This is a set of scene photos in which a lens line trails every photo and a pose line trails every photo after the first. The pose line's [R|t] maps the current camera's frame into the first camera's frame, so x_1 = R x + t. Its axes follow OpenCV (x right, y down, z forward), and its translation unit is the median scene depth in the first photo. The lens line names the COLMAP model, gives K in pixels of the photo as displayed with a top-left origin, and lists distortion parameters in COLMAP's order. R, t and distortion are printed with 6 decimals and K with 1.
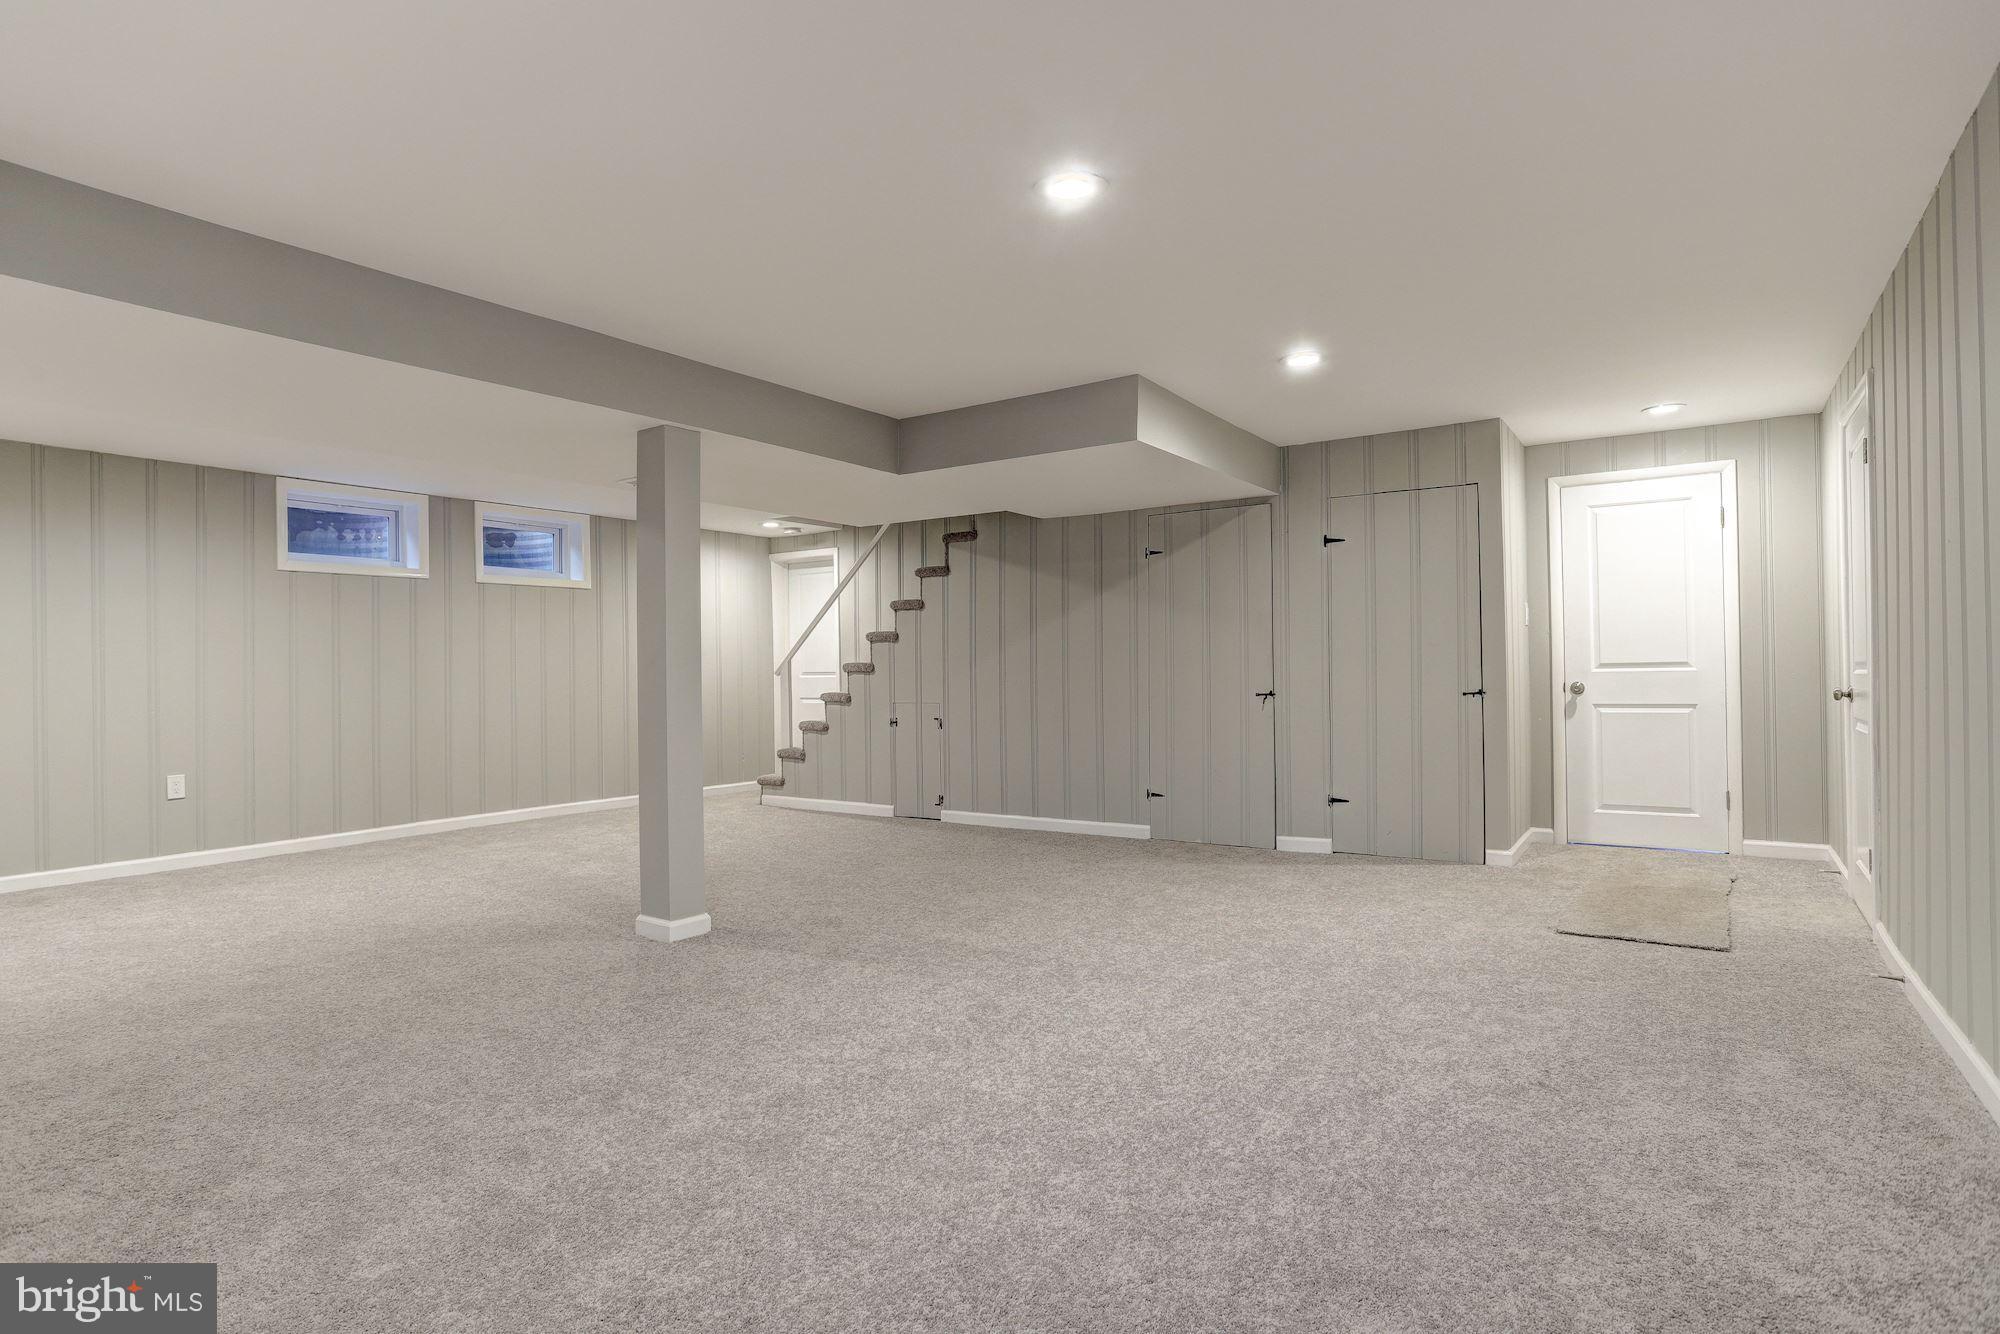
lens RADIAL K [[1078.6, 0, 1000.0], [0, 1078.6, 667.0], [0, 0, 1]] dist [-0.068875, 0.000172]
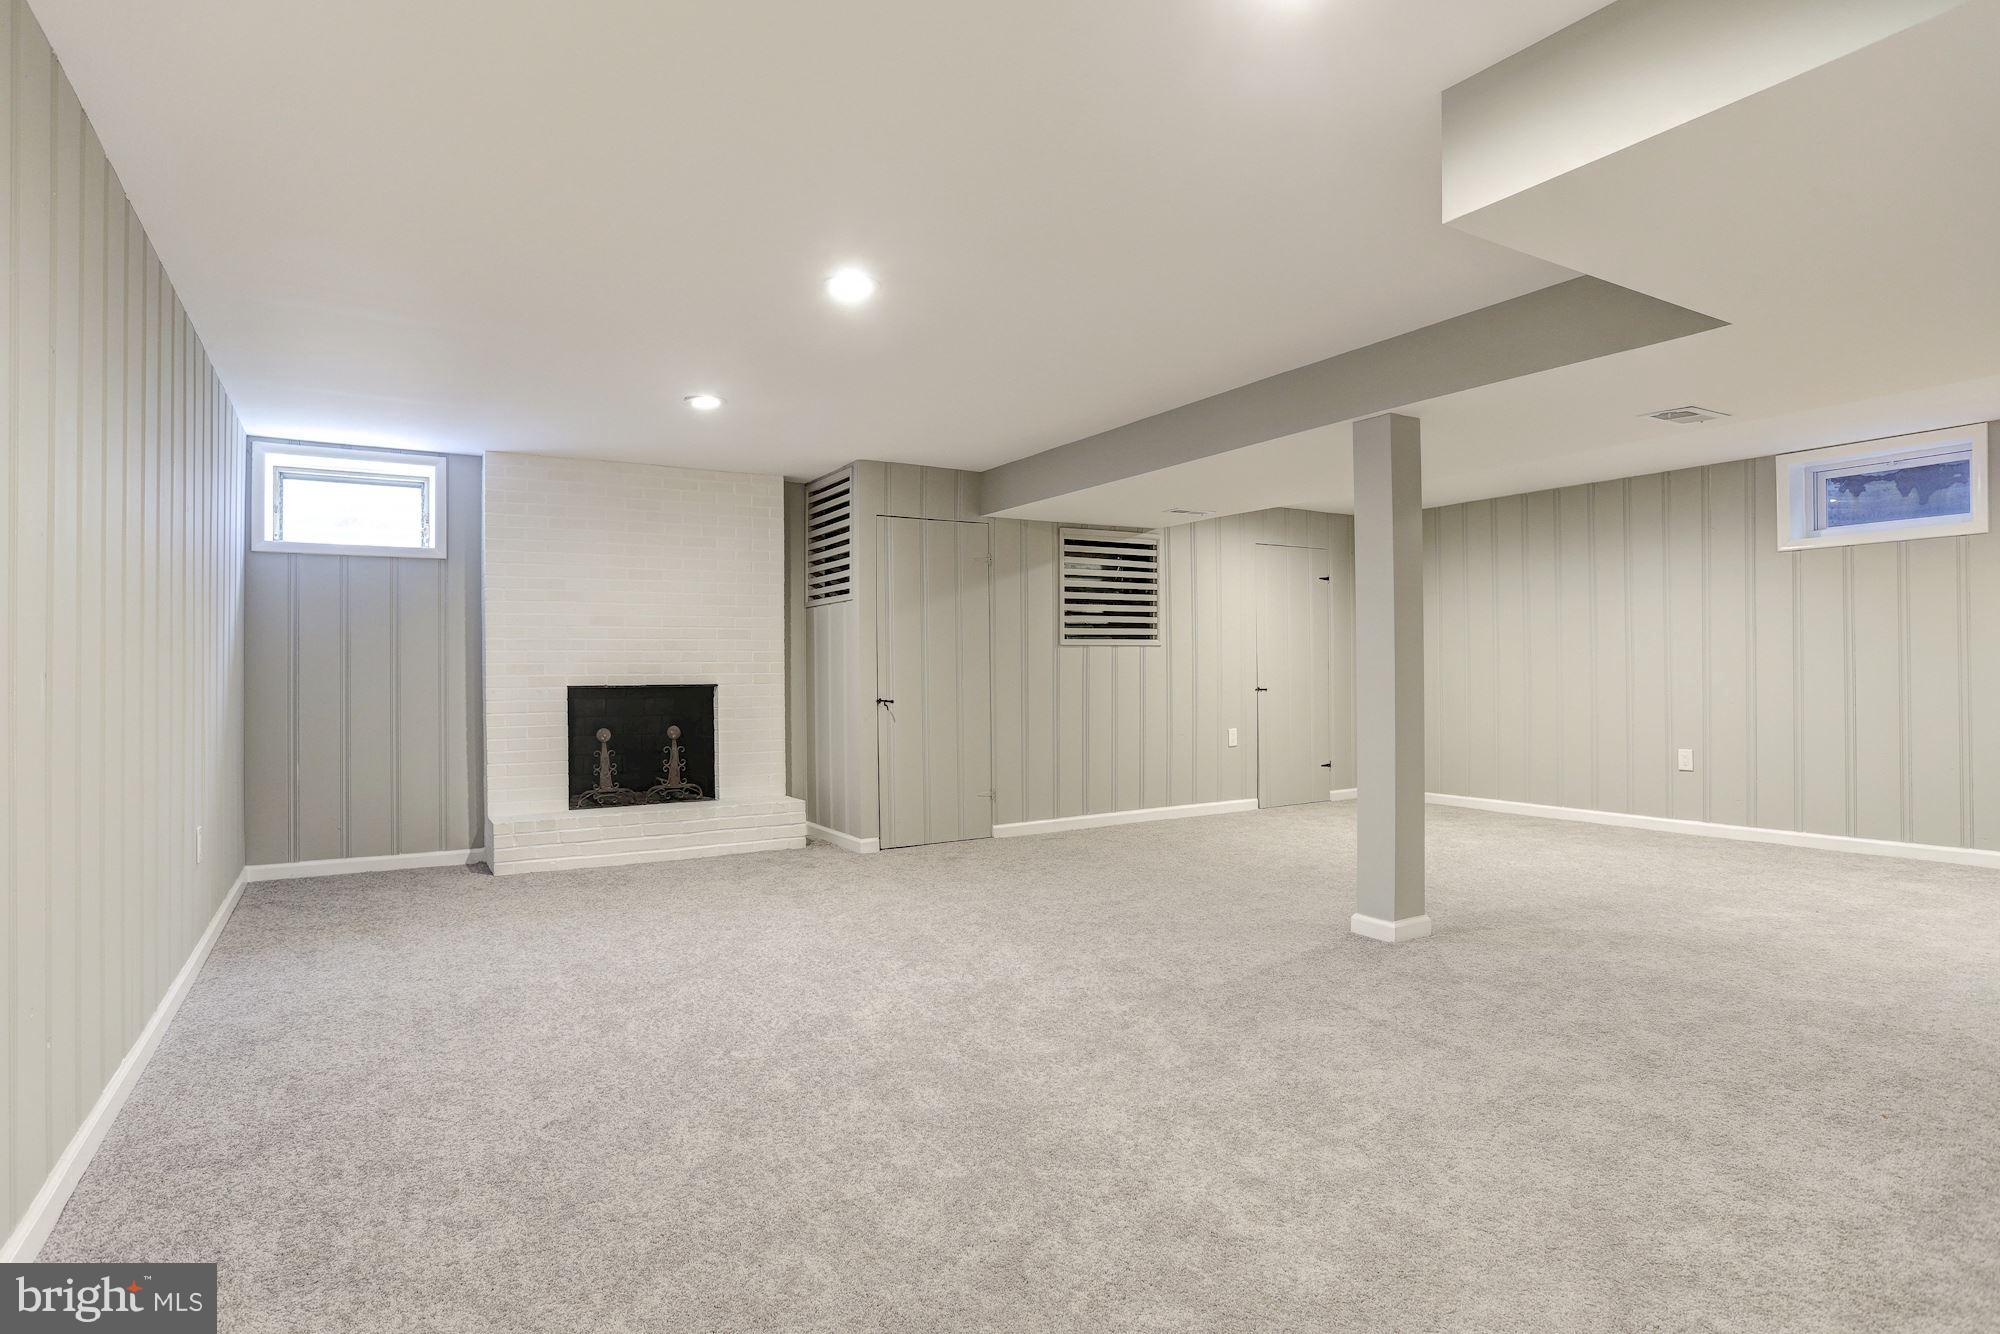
lens RADIAL K [[1078.6, 0, 1000.0], [0, 1078.6, 667.0], [0, 0, 1]] dist [-0.068875, 0.000172]
pose [[-0.450152, 0.017051, -0.892789, 0.534841], [0.017835, 0.999790, 0.010102, -0.008651], [0.892774, -0.011375, -0.450362, 0.831774]]
